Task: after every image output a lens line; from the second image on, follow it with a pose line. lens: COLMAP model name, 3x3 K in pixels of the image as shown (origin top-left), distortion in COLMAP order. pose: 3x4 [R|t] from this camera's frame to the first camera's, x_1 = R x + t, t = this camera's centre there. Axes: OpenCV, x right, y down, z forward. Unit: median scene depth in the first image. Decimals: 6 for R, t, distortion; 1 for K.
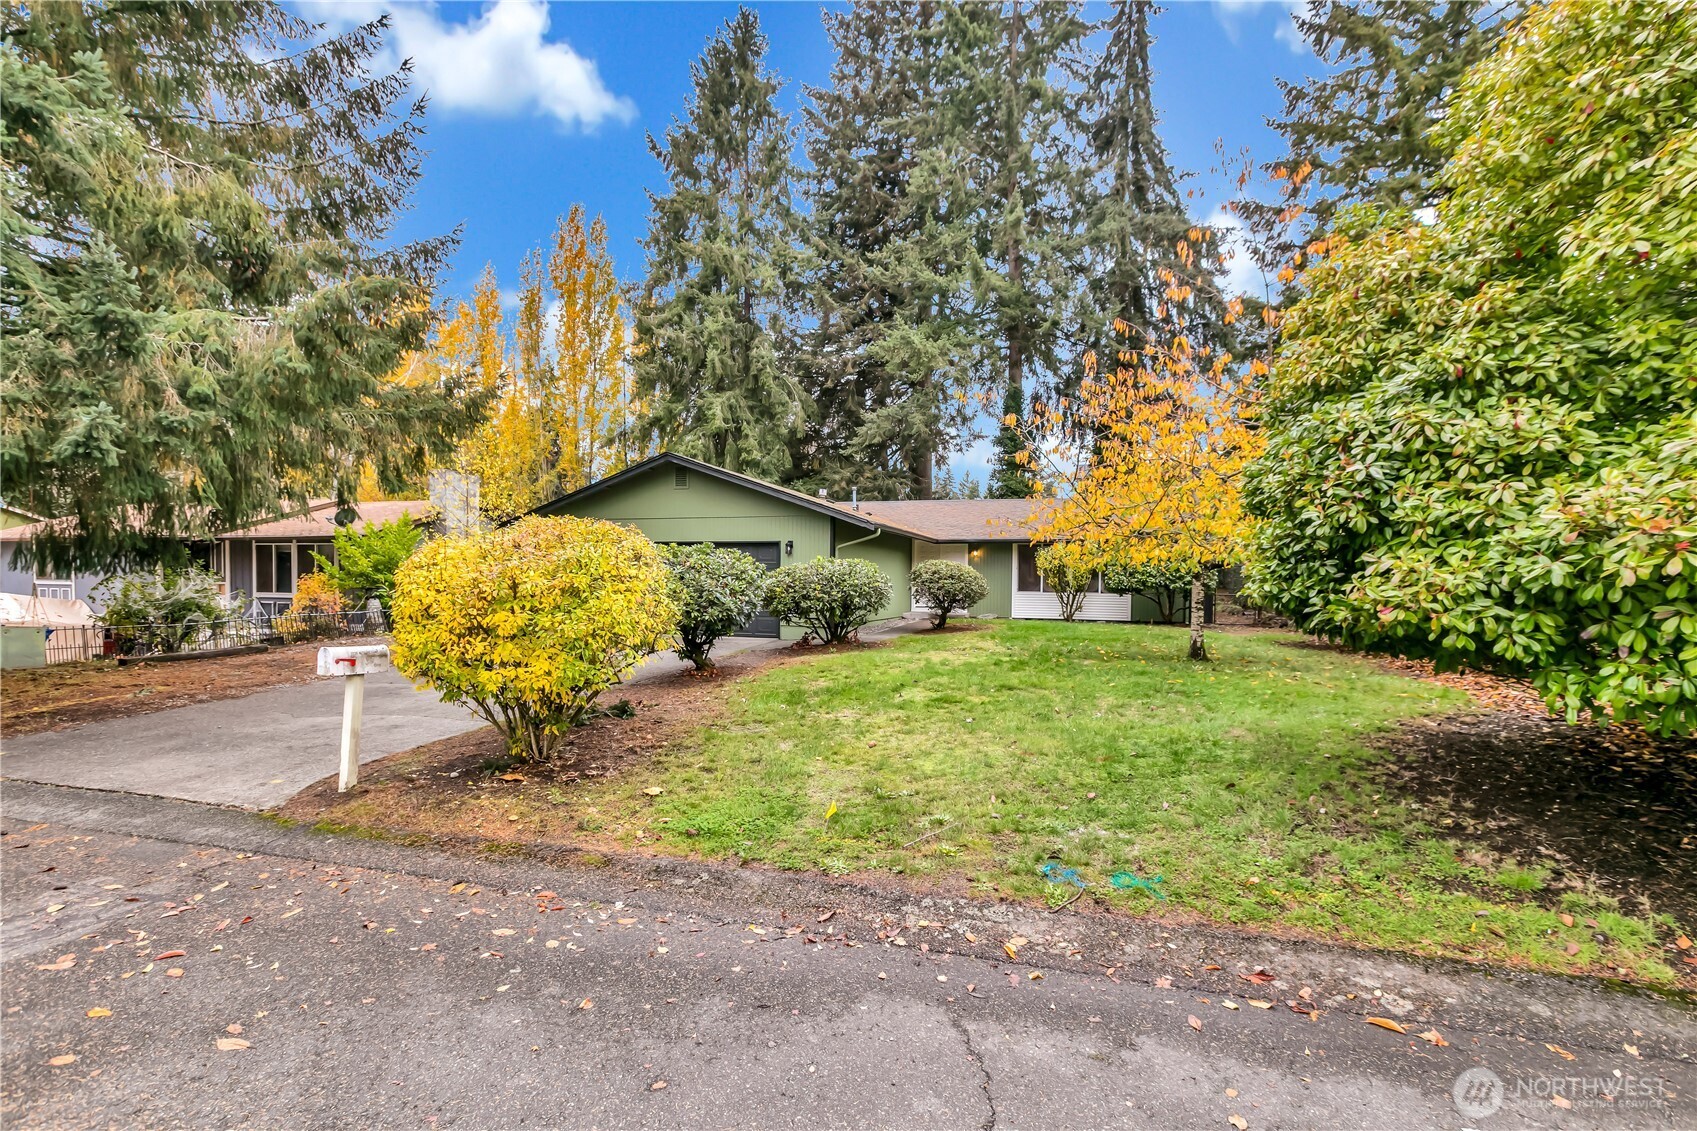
lens RADIAL K [[770.2, 0, 855.4], [0, 770.2, 574.5], [0, 0, 1]] dist [-0.000122, 0.000162]
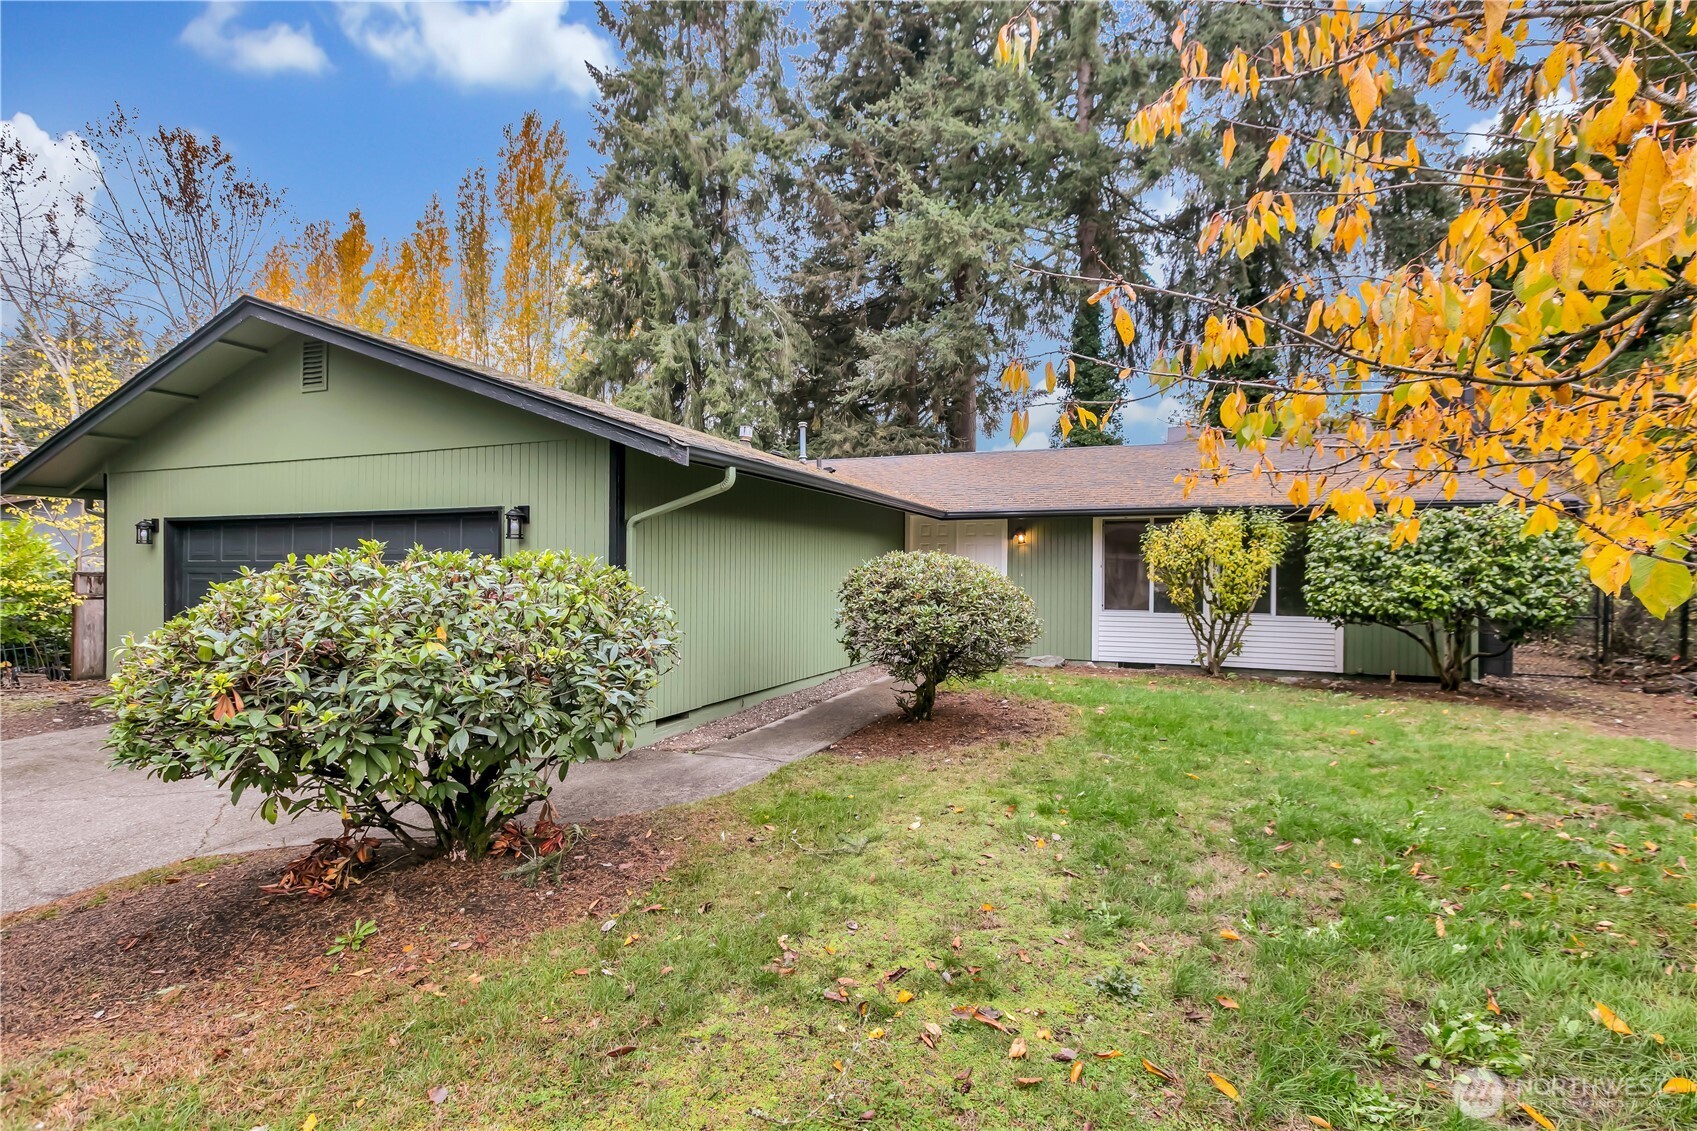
lens RADIAL K [[770.2, 0, 838.3], [0, 770.2, 560.3], [0, 0, 1]] dist [-0.000122, 0.000162]
pose [[0.994608, -0.004903, -0.103595, 0.084566], [0.004364, 0.999976, -0.005428, -0.009462], [0.103619, 0.004947, 0.994605, 0.454621]]
